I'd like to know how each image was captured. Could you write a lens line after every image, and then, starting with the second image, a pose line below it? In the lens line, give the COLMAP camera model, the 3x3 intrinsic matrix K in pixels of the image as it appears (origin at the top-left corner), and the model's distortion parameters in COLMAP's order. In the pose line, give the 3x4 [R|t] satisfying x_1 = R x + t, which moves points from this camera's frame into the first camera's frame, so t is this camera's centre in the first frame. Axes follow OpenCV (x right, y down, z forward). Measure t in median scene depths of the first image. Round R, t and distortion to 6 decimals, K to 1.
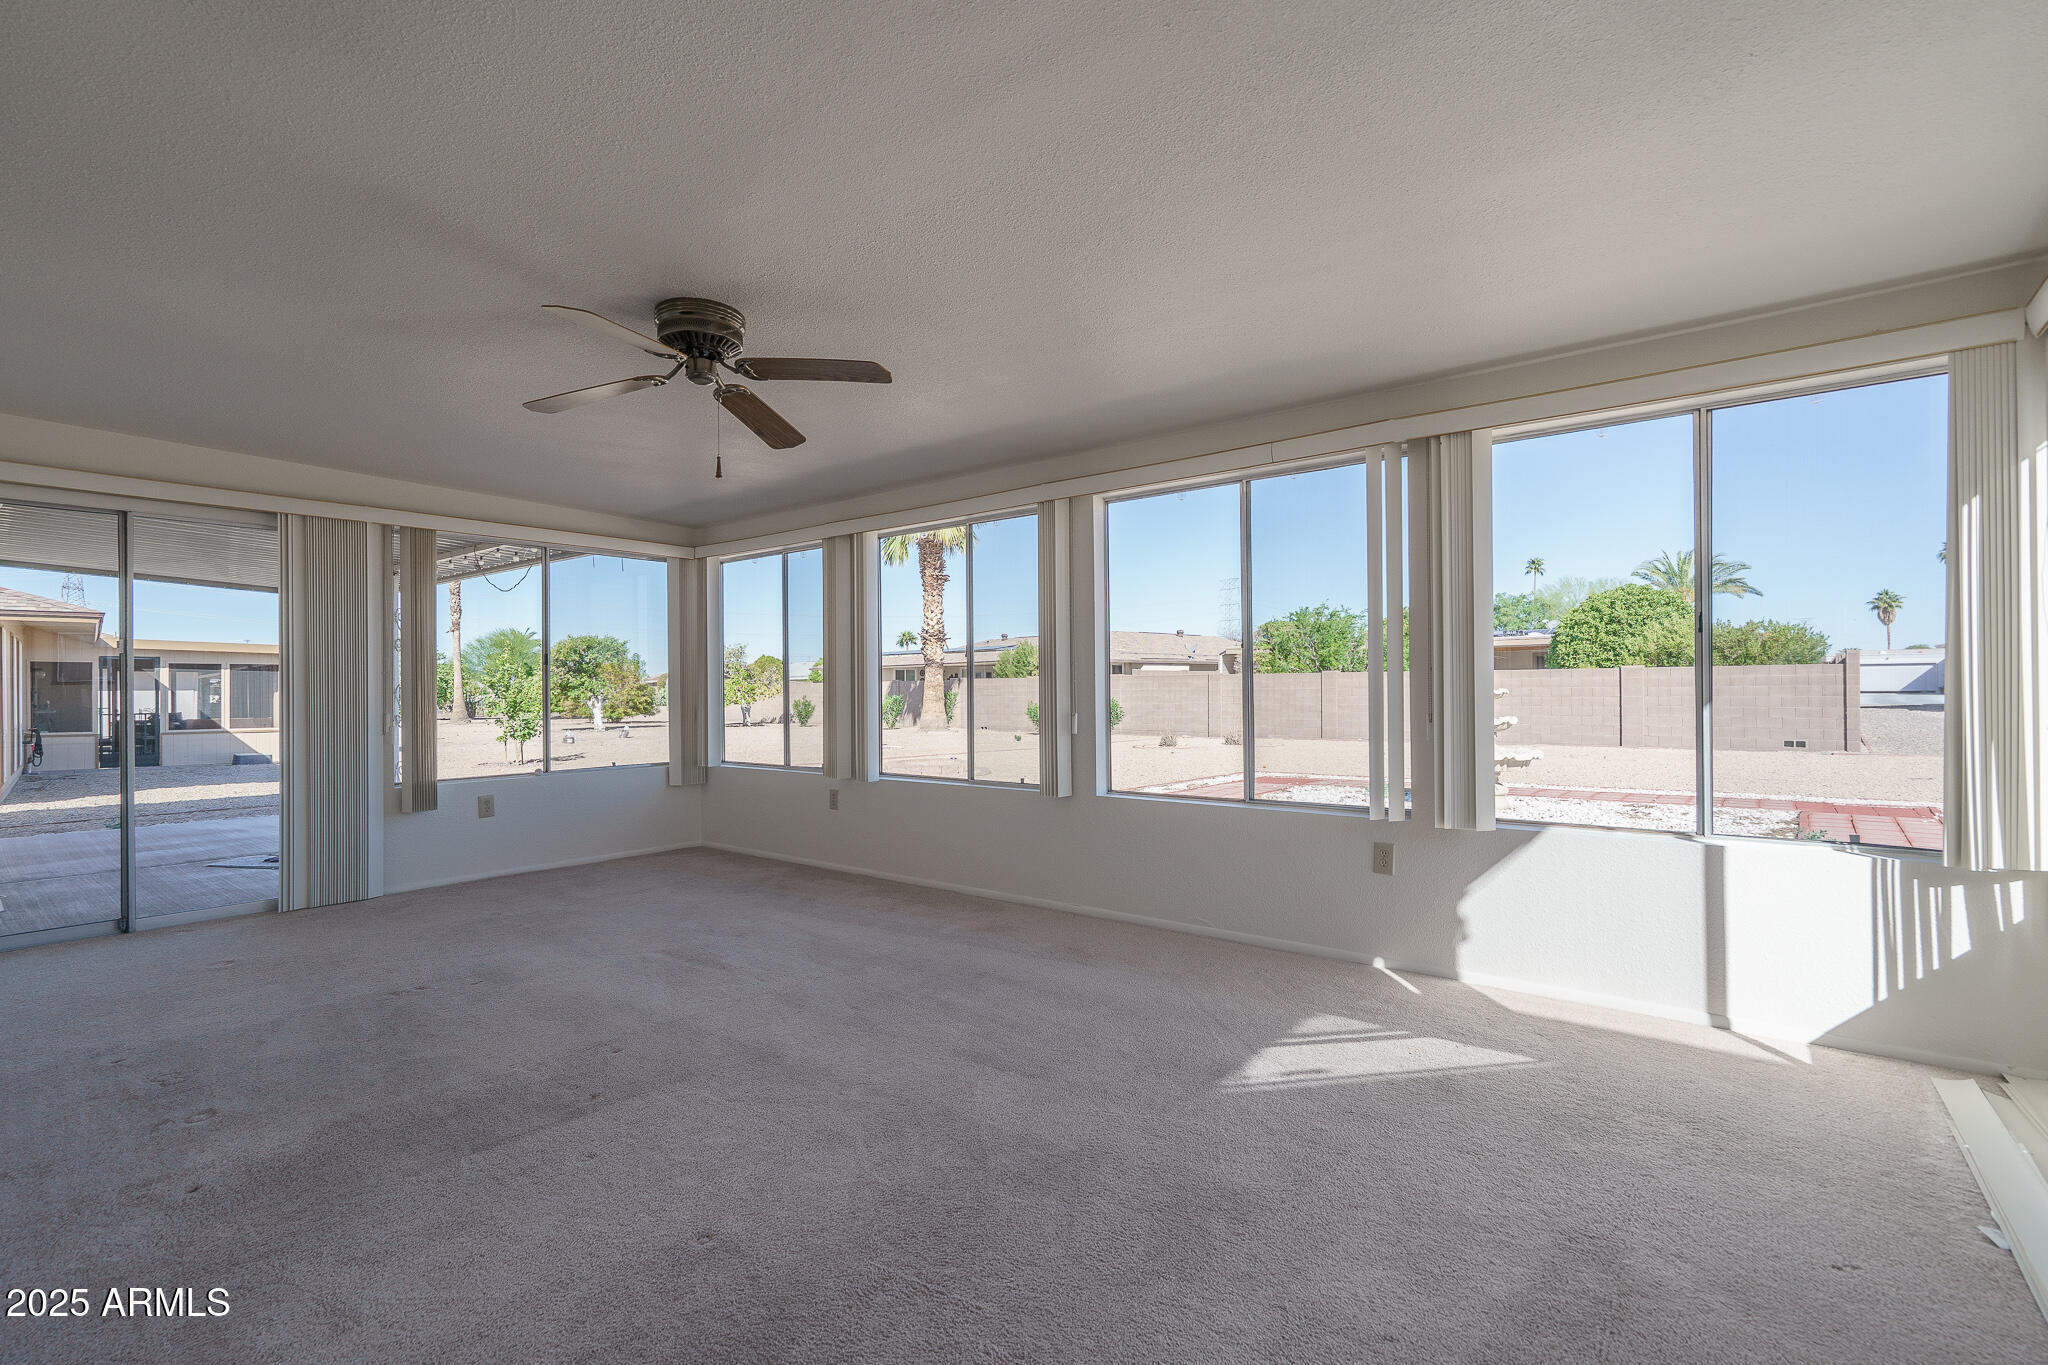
lens RADIAL K [[923.1, 0, 1017.8], [0, 923.1, 683.7], [0, 0, 1]] dist [-0.001758, 0.000657]
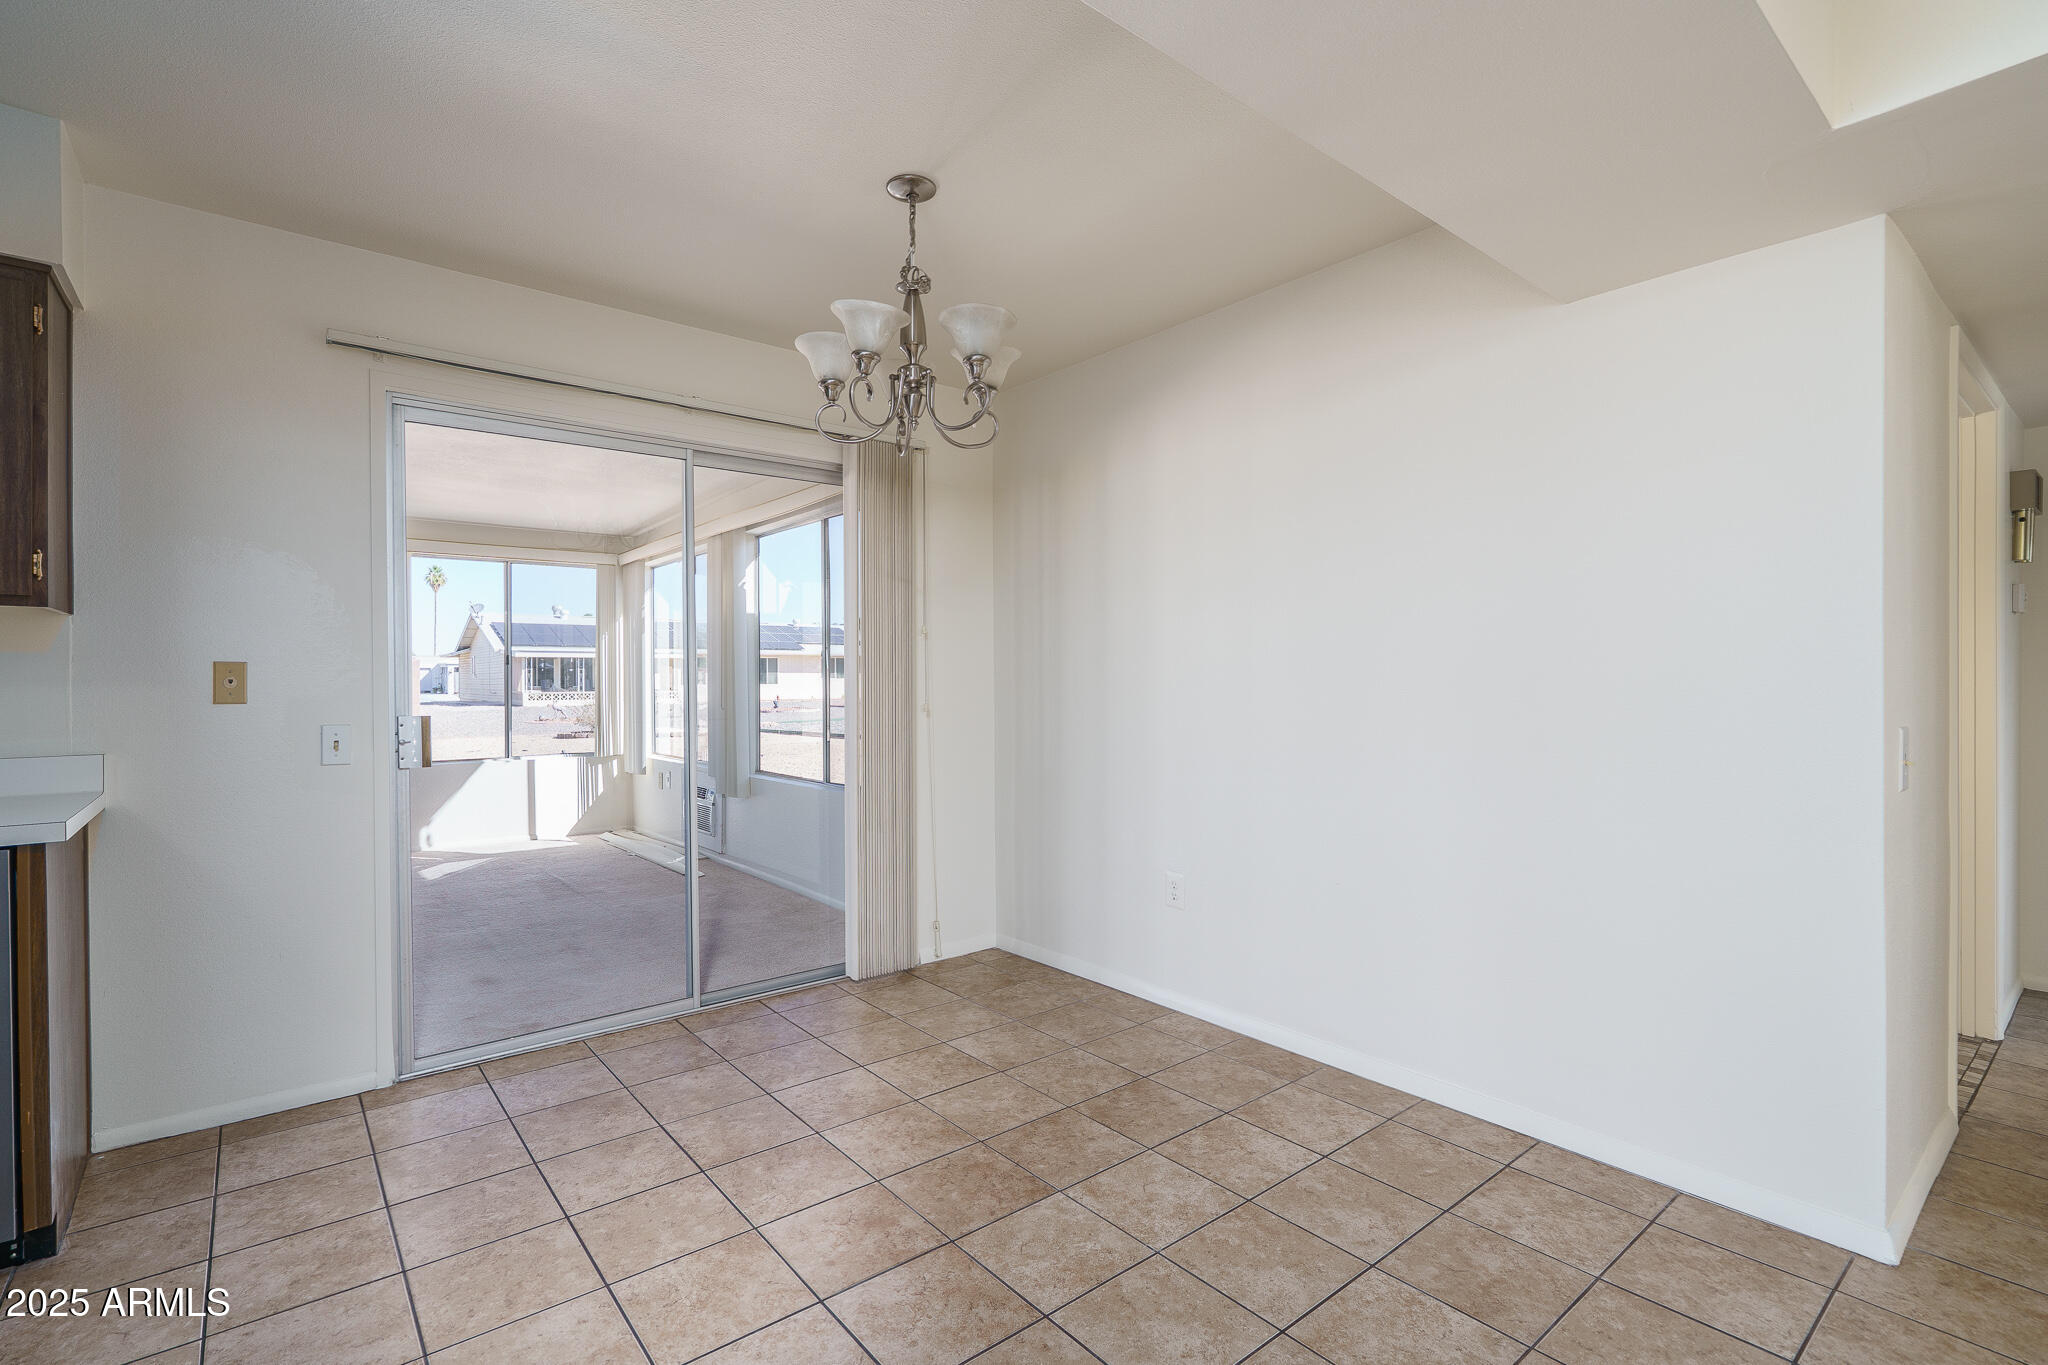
lens RADIAL K [[937.8, 0, 1027.5], [0, 937.8, 673.4], [0, 0, 1]] dist [-0.000940, 0.000540]
pose [[0.206589, 0.011794, 0.978357, -0.154655], [0.000400, 0.999926, -0.012138, -0.001029], [-0.978428, 0.002899, 0.206569, -0.086505]]
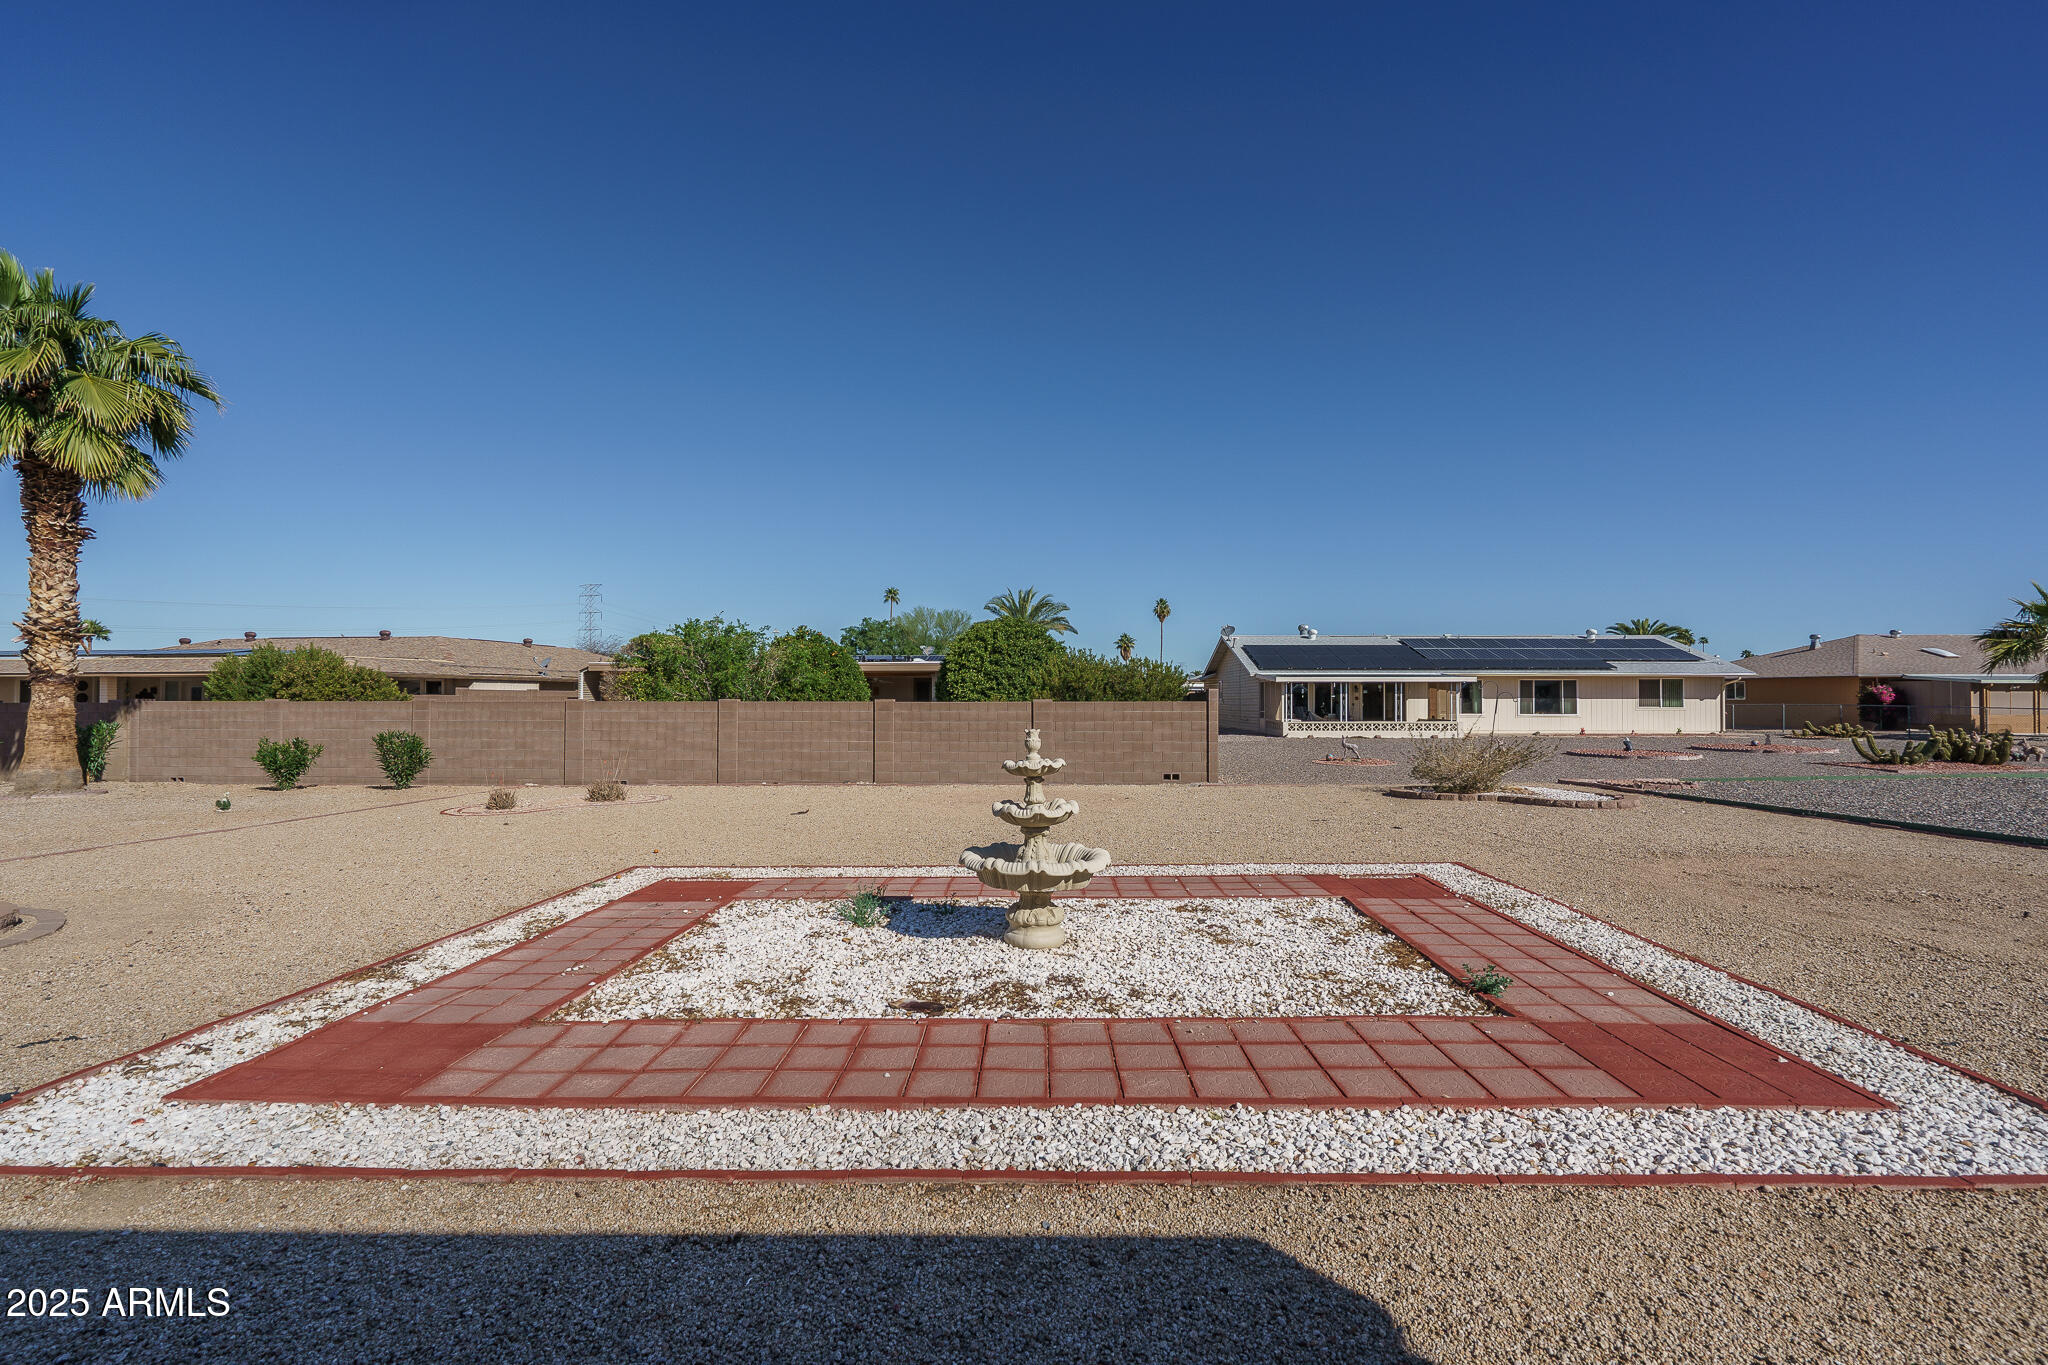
lens RADIAL K [[931.8, 0, 1016.2], [0, 931.8, 687.1], [0, 0, 1]] dist [-0.003906, 0.000553]
pose [[0.792402, 0.016696, 0.609770, 0.041397], [-0.008697, 0.999833, -0.016075, -0.014257], [-0.609937, 0.007435, 0.792415, 0.208776]]
